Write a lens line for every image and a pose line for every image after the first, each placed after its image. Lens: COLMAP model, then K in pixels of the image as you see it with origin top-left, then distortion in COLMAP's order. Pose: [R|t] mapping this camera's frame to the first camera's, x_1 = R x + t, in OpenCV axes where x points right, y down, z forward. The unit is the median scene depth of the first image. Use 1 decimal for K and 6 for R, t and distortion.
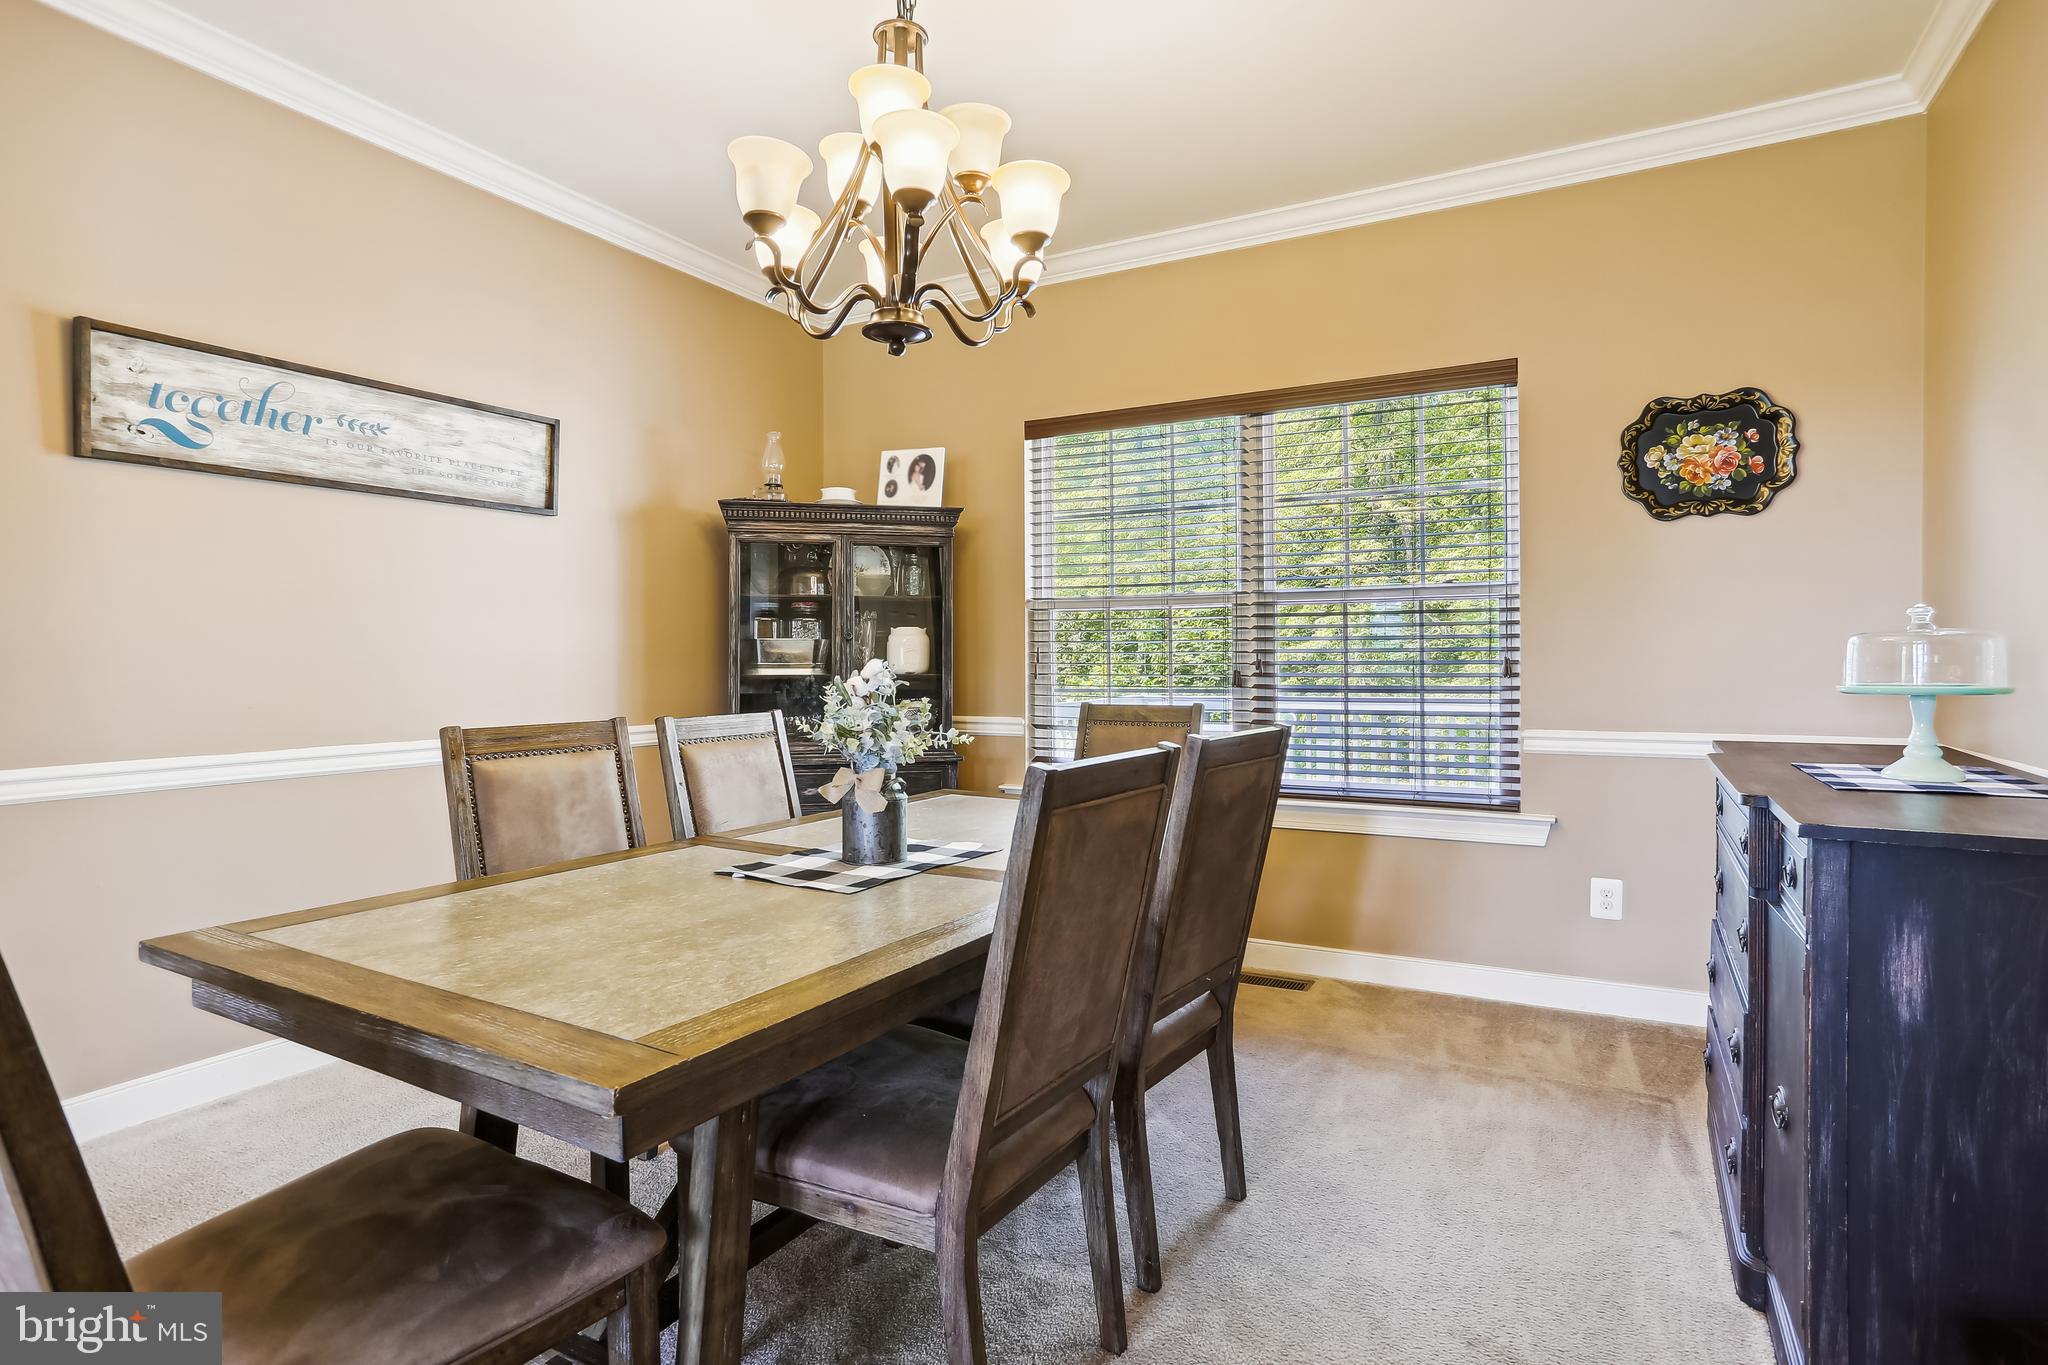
lens RADIAL K [[1031.3, 0, 1024.0], [0, 1031.3, 682.5], [0, 0, 1]] dist [-0.020671, 0.000545]
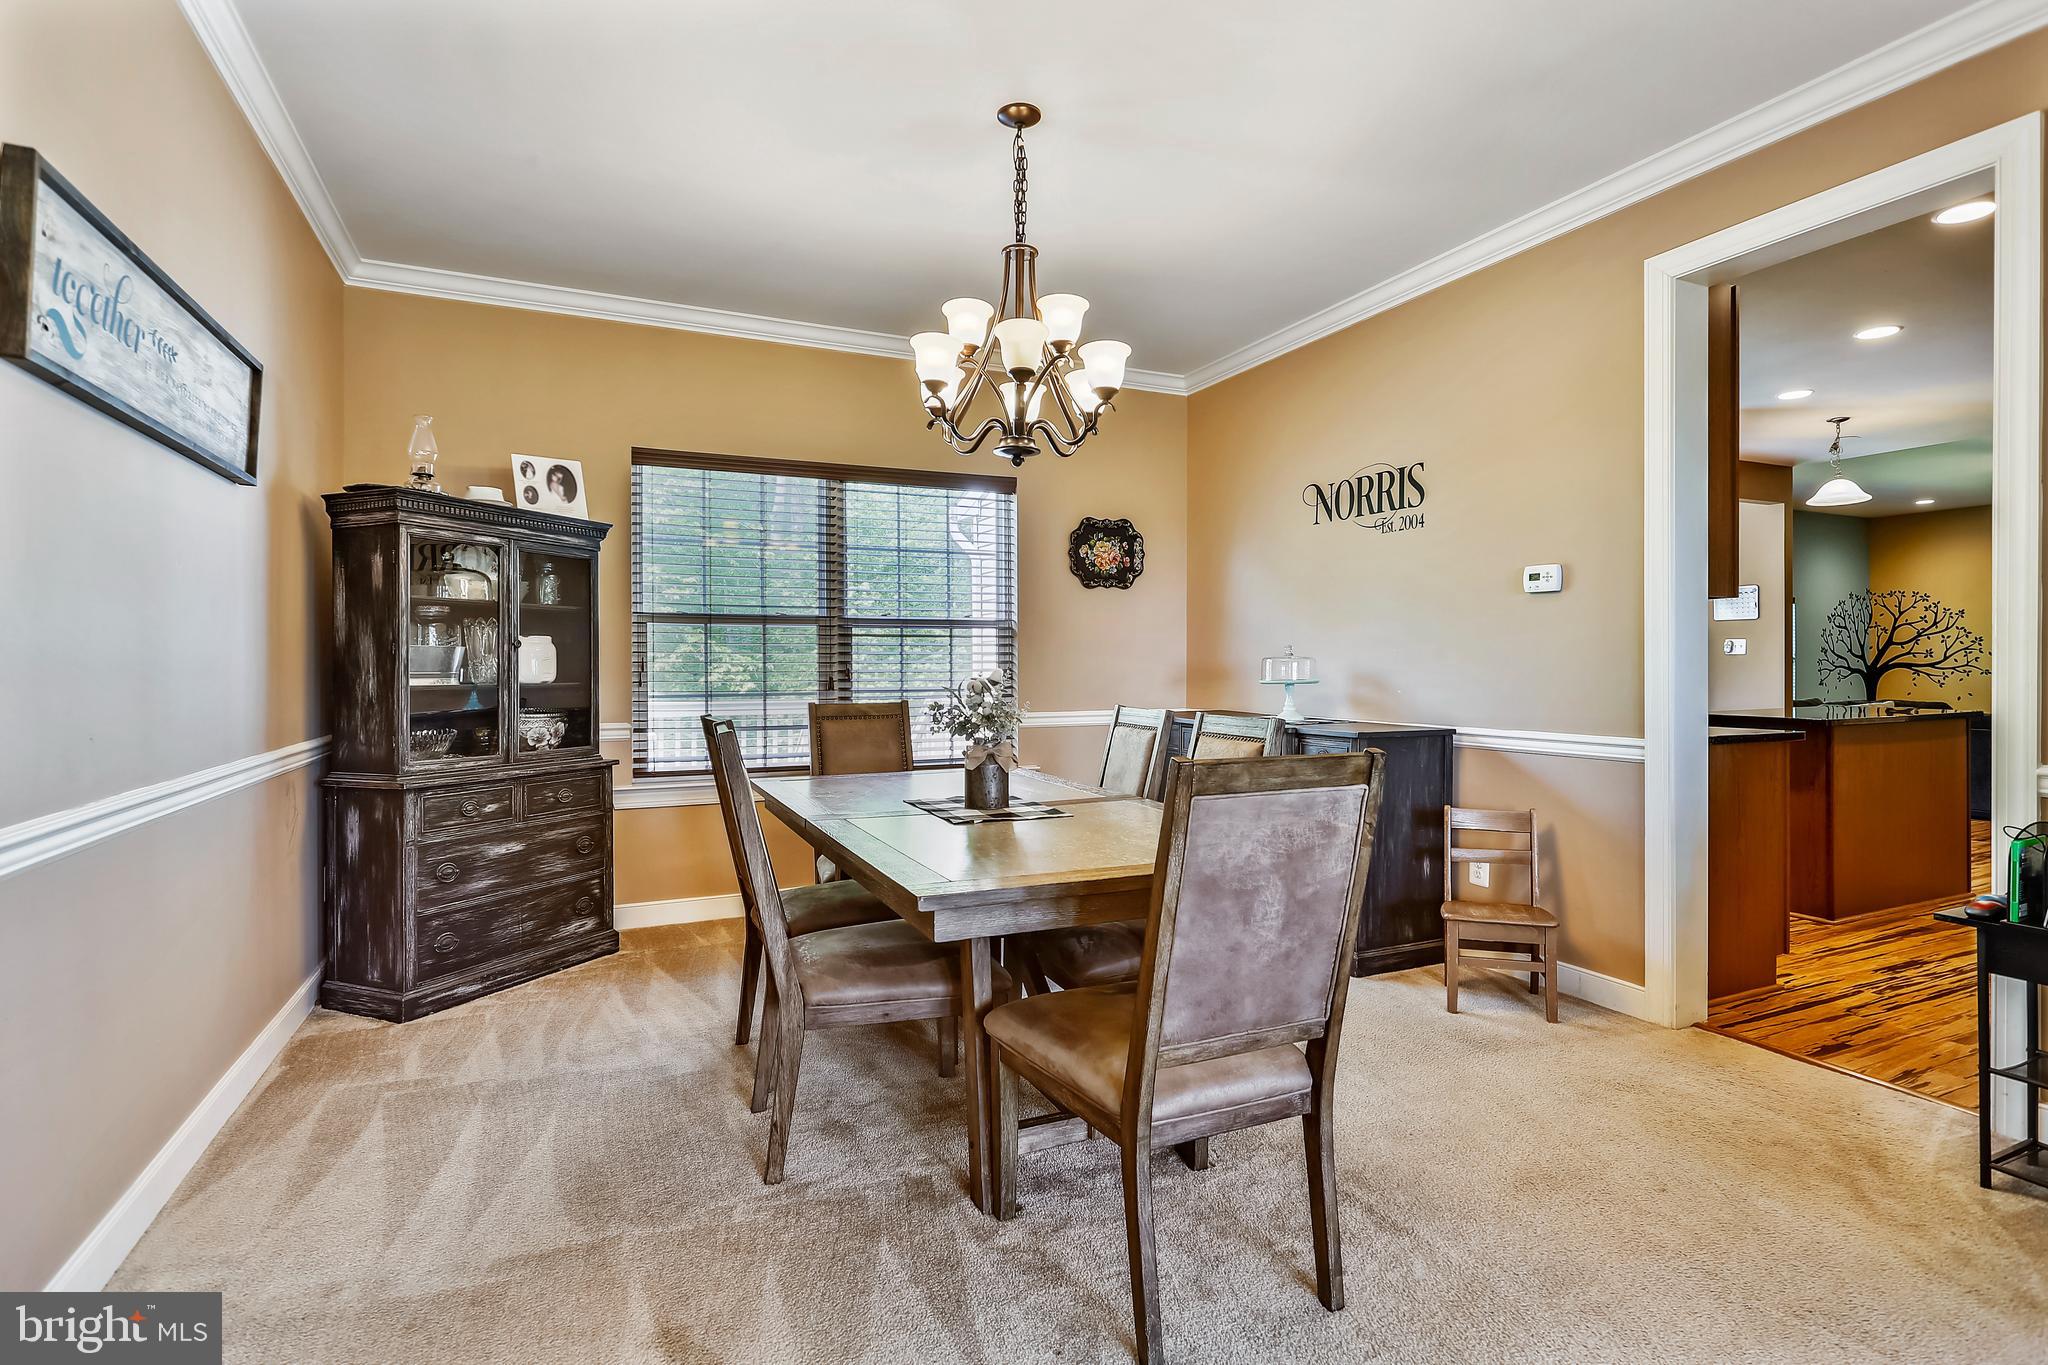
lens RADIAL K [[1031.3, 0, 1024.0], [0, 1031.3, 682.5], [0, 0, 1]] dist [-0.020671, 0.000545]
pose [[0.586375, -0.008232, 0.809998, -0.854986], [0.022577, 0.999726, -0.006184, 0.010101], [-0.809725, 0.021913, 0.586400, 0.064772]]
